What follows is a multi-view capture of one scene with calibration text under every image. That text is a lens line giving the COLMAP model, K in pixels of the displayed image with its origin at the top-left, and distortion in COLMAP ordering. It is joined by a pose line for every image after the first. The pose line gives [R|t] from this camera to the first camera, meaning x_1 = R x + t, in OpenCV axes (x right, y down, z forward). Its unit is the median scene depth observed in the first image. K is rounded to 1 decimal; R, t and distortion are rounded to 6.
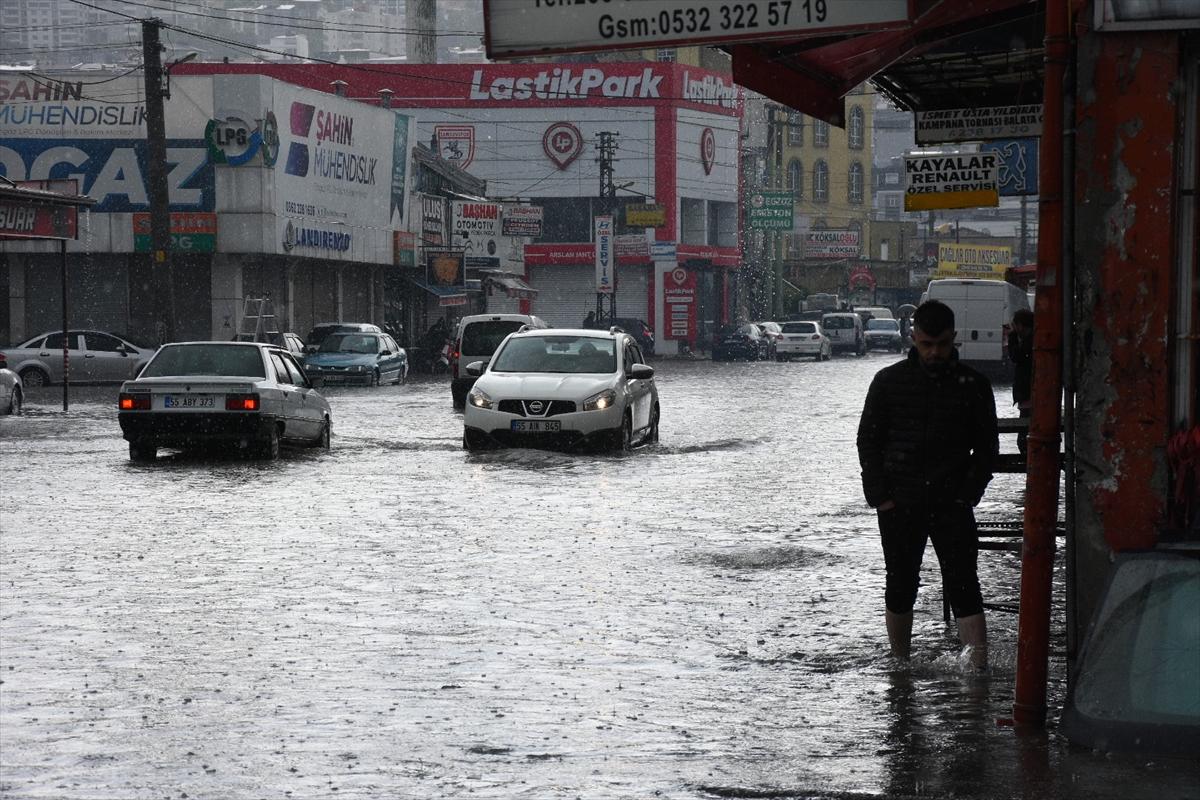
lens RADIAL K [[4924.3, 0, 600.0], [0, 4924.3, 400.0], [0, 0, 1]] dist [1.761391, -1.150435]
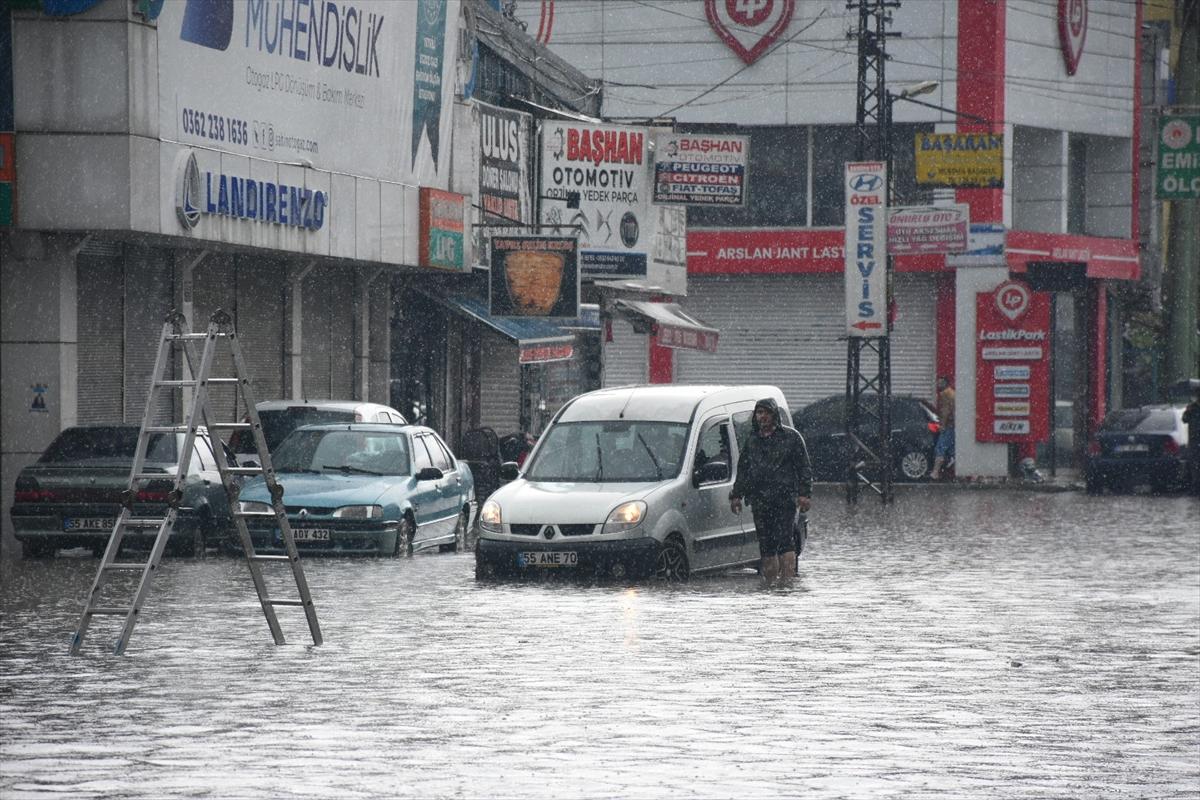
lens RADIAL K [[8946.9, 0, 600.0], [0, 8946.9, 400.0], [0, 0, 1]] dist [5.263981, -25.744677]
pose [[0.999986, 0.005222, 0.000122, -0.021205], [-0.005219, 0.999852, -0.016413, -0.002541], [-0.000208, 0.016412, 0.999865, 0.182131]]
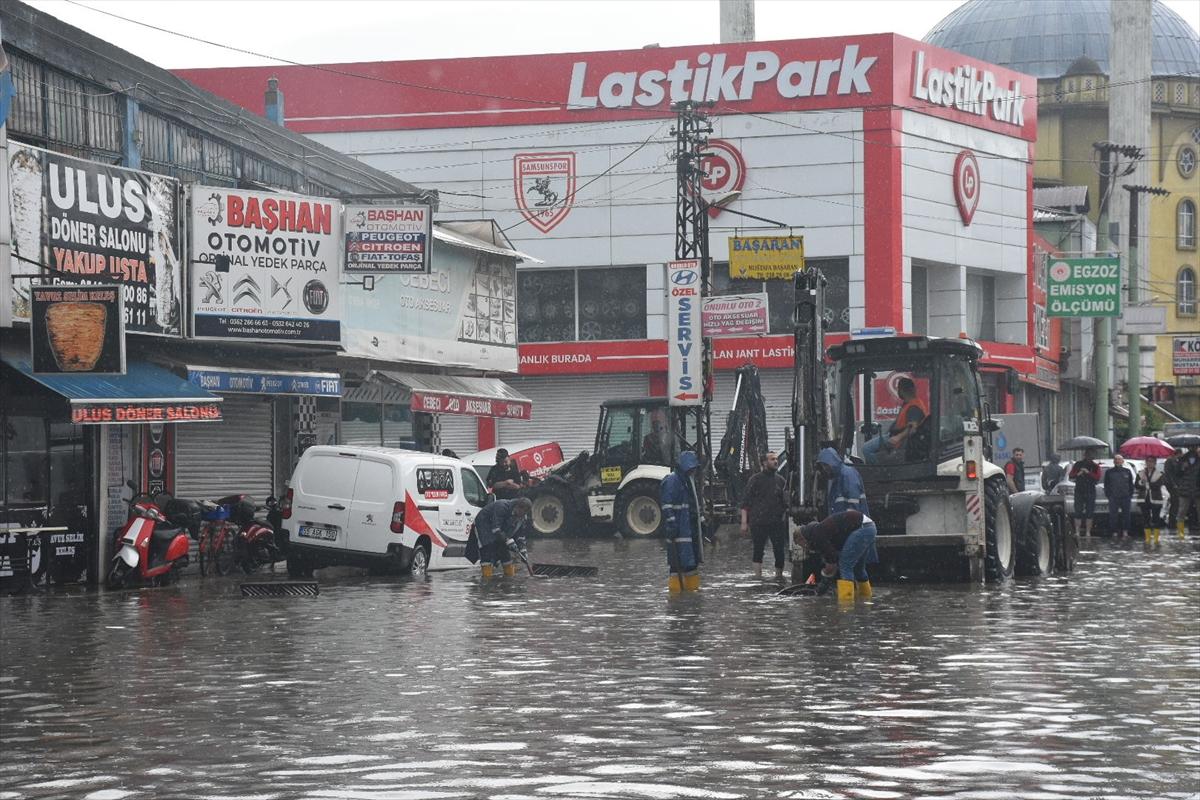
lens RADIAL K [[3035.0, 0, 621.6], [0, 3035.0, 415.6], [0, 0, 1]] dist [0.753244, 0.448336]
pose [[0.985383, -0.014548, -0.169729, 0.045546], [0.008654, 0.999335, -0.035411, -0.008604], [0.170131, 0.033425, 0.984854, 0.630389]]
